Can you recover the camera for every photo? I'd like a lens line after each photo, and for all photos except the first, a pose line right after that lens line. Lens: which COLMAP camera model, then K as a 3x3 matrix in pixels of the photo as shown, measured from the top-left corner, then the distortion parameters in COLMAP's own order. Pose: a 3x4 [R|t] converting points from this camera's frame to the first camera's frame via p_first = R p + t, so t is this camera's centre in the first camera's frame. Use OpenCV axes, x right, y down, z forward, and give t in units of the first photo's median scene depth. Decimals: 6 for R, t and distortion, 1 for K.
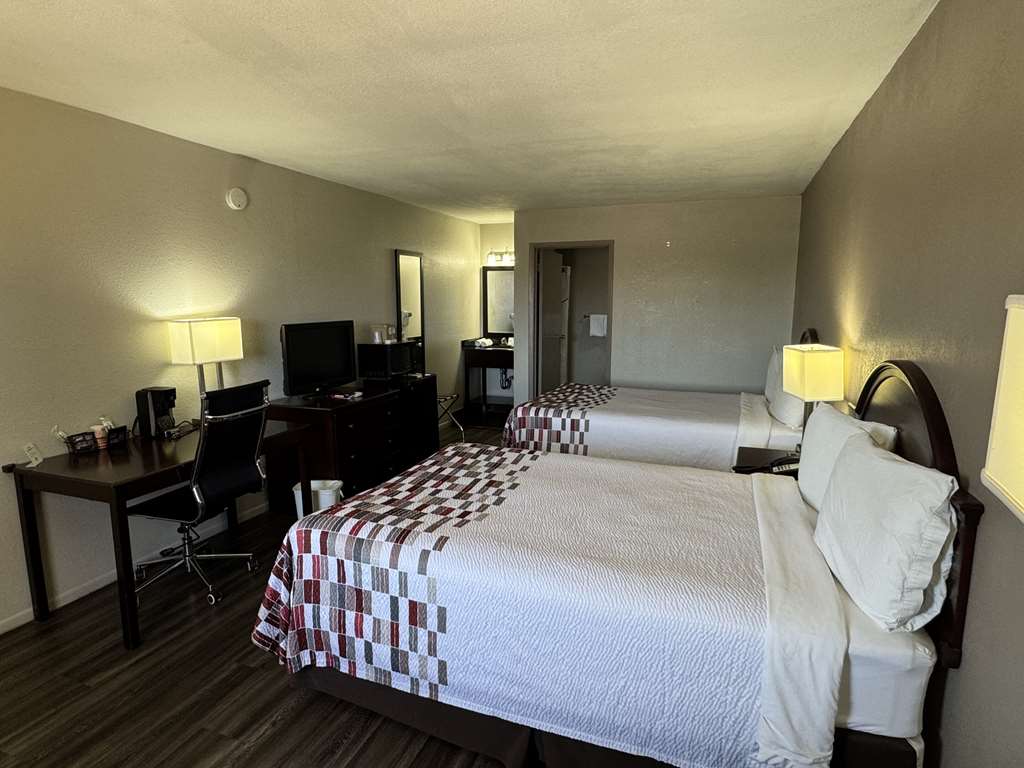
lens RADIAL K [[549.3, 0, 506.3], [0, 549.3, 377.9], [0, 0, 1]] dist [-0.001193, 0.000376]
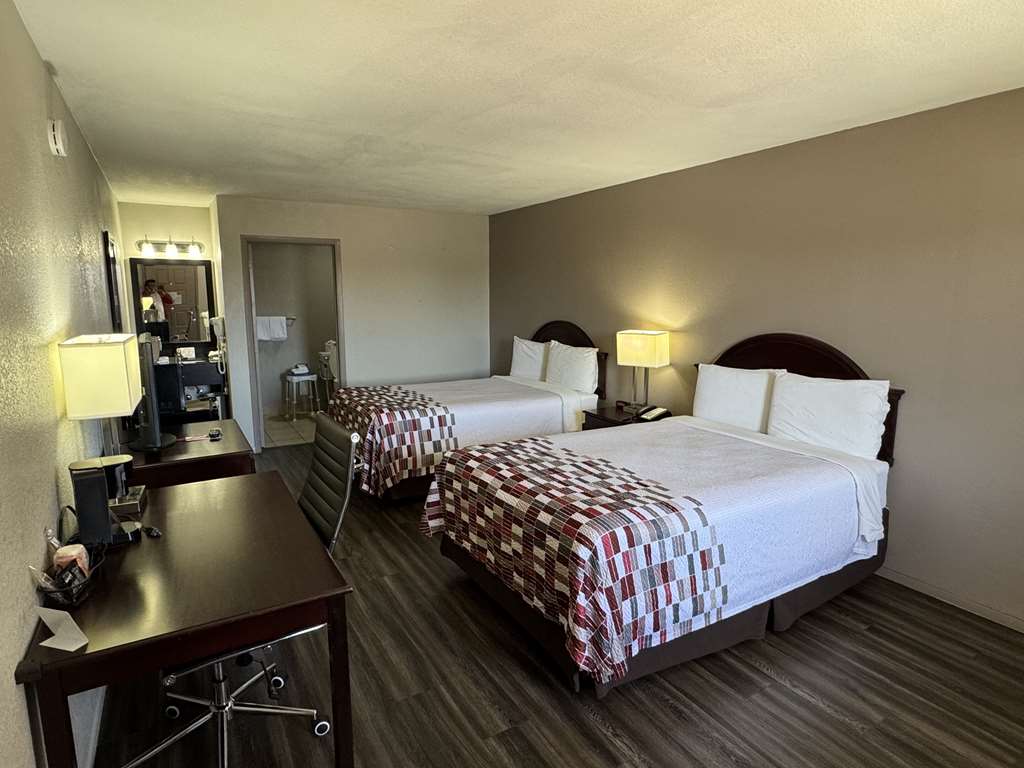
lens RADIAL K [[549.3, 0, 506.3], [0, 549.3, 377.9], [0, 0, 1]] dist [-0.001193, 0.000376]
pose [[0.652324, -0.116253, 0.748972, -0.920805], [0.114785, 0.991922, 0.053989, -0.060707], [-0.749198, 0.050752, 0.660399, 0.353986]]
